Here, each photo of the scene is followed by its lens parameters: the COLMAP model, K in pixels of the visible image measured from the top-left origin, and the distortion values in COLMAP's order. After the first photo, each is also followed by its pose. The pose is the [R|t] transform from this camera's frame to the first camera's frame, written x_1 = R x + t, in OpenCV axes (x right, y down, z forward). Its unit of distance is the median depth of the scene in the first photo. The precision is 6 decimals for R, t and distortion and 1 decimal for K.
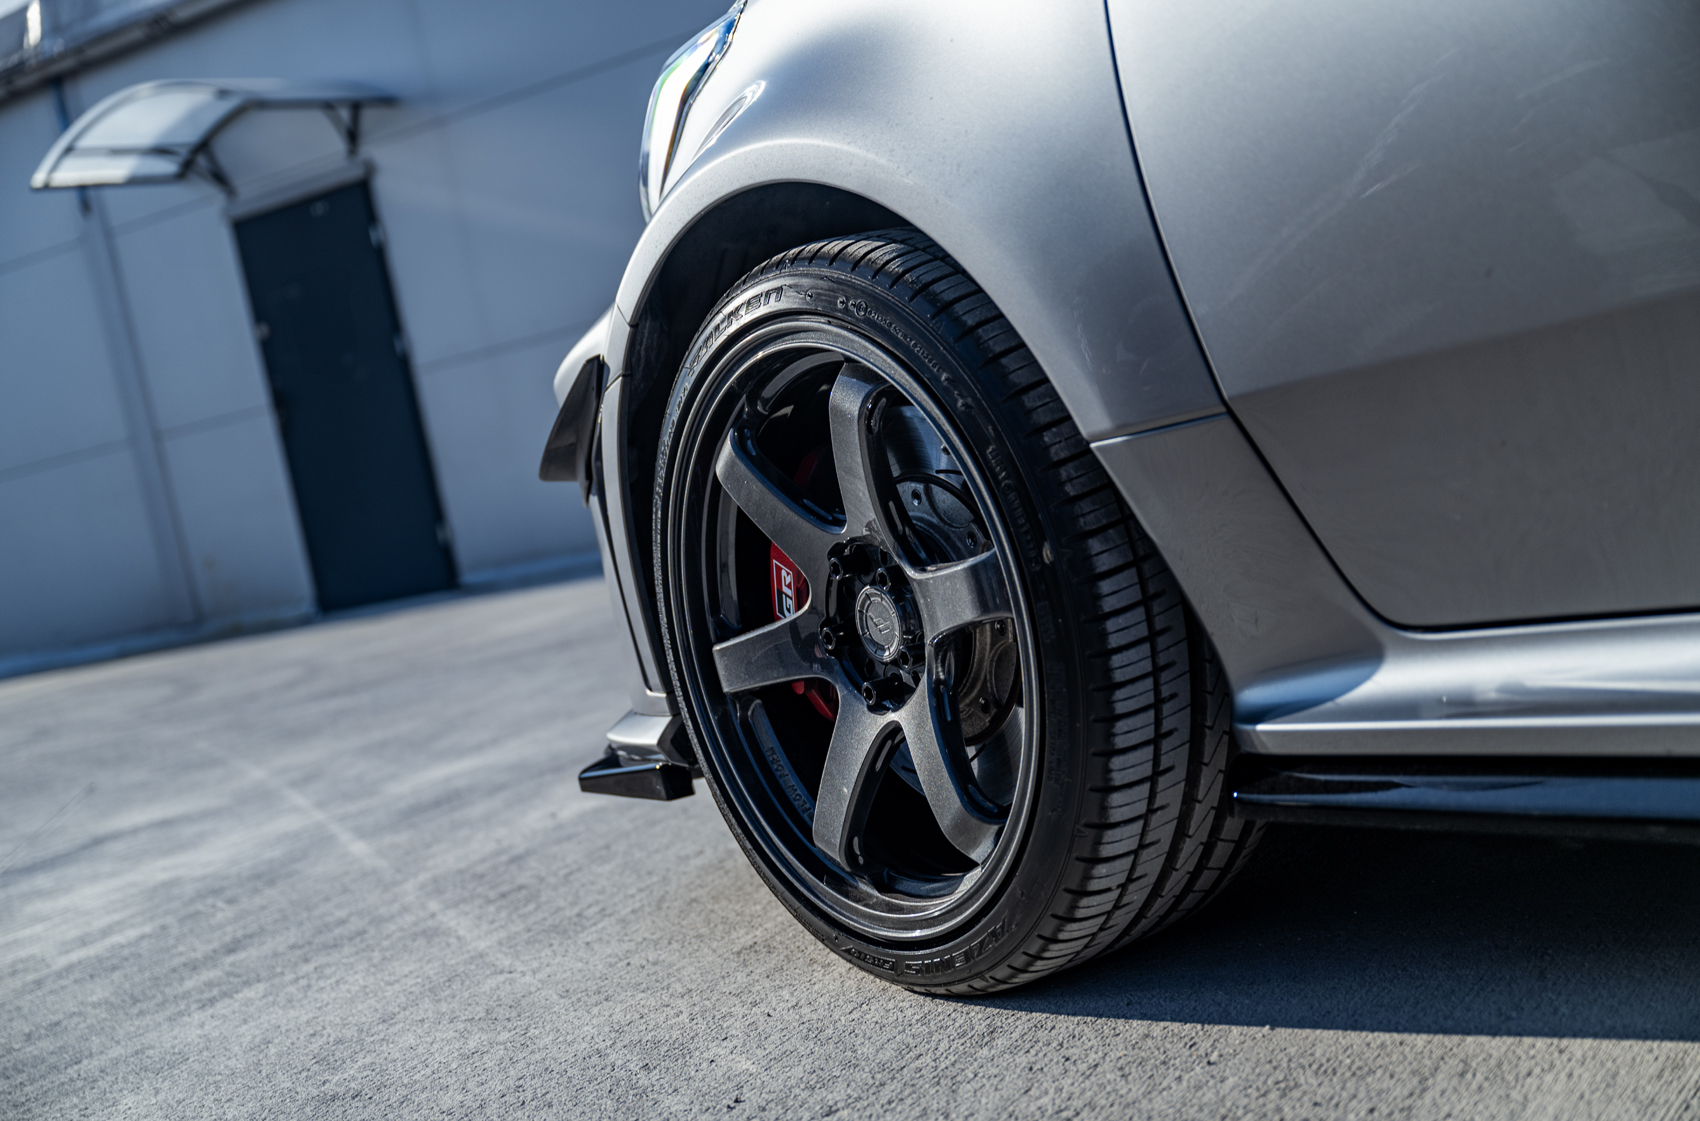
lens RADIAL K [[2184.7, 0, 850.0], [0, 2184.7, 560.5], [0, 0, 1]] dist [-0.007992, -0.027189]
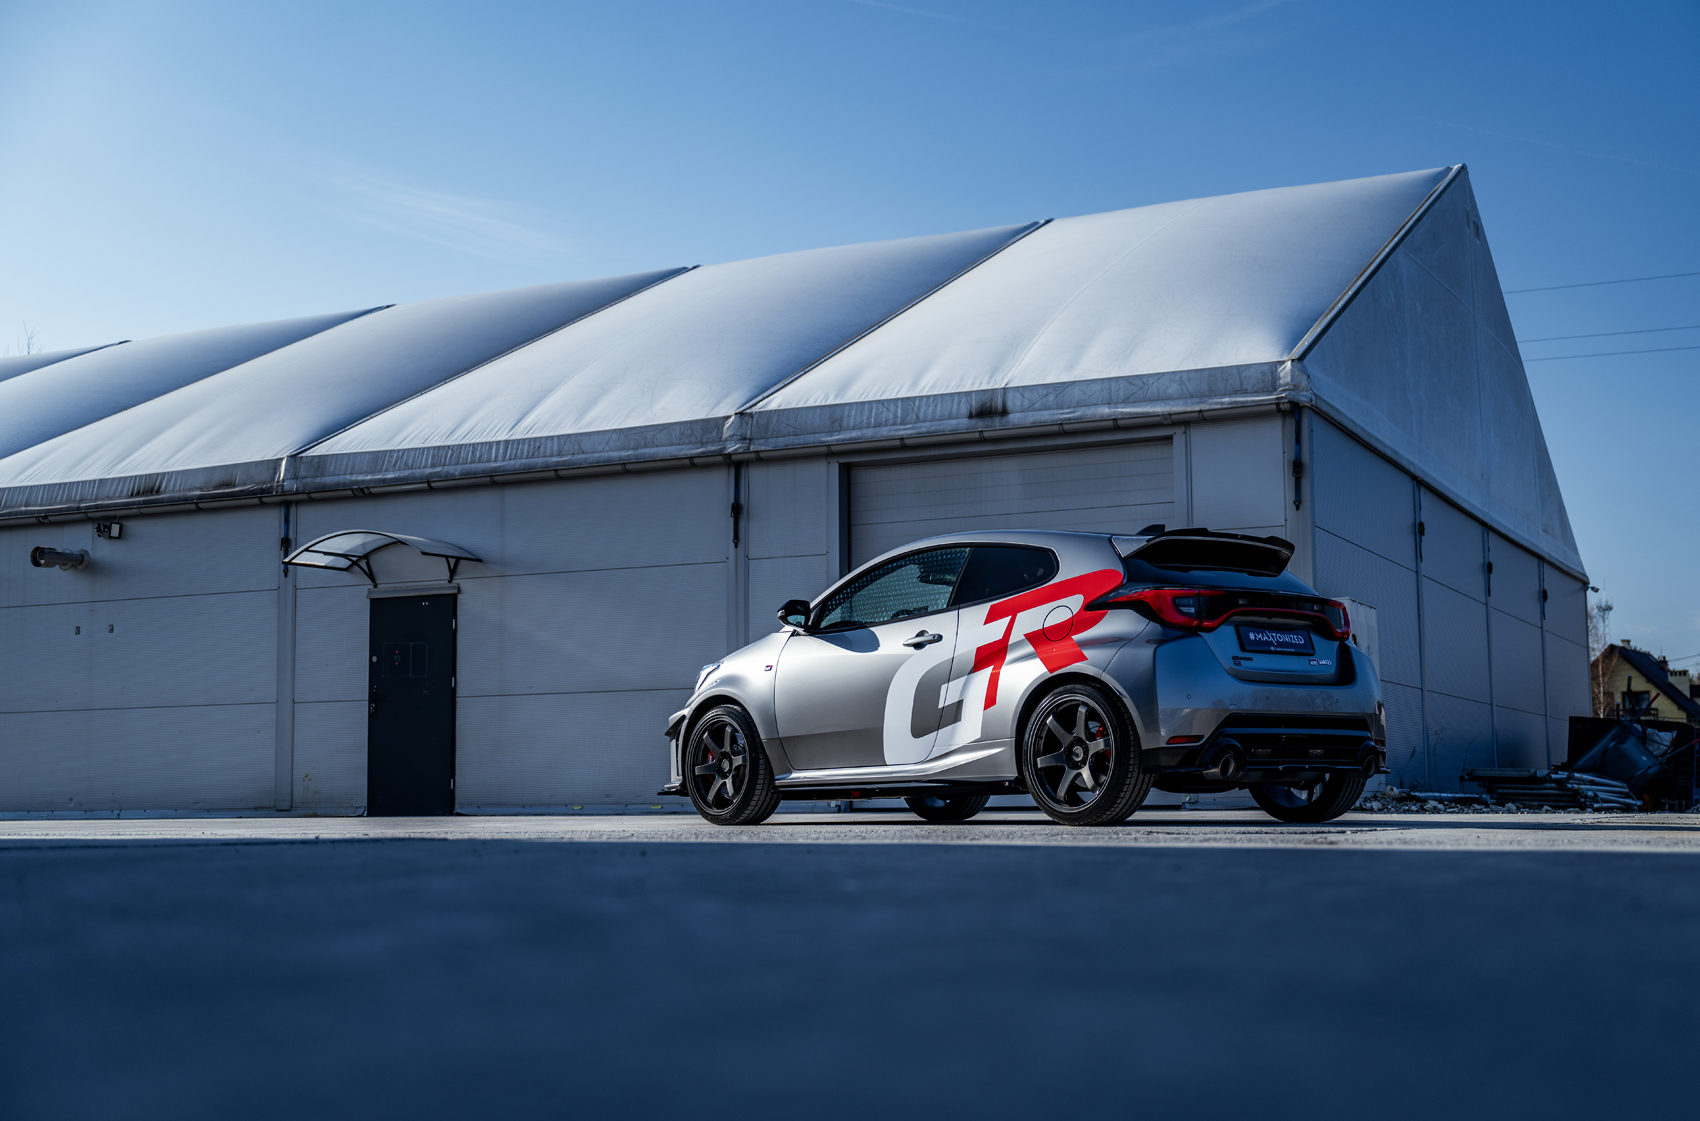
lens RADIAL K [[2013.6, 0, 850.0], [0, 2013.6, 560.5], [0, 0, 1]] dist [-0.007490, -0.004700]
pose [[0.973584, 0.208731, 0.092548, -0.286010], [-0.186646, 0.961017, -0.203983, 0.555464], [-0.131518, 0.181321, 0.974590, -4.626703]]
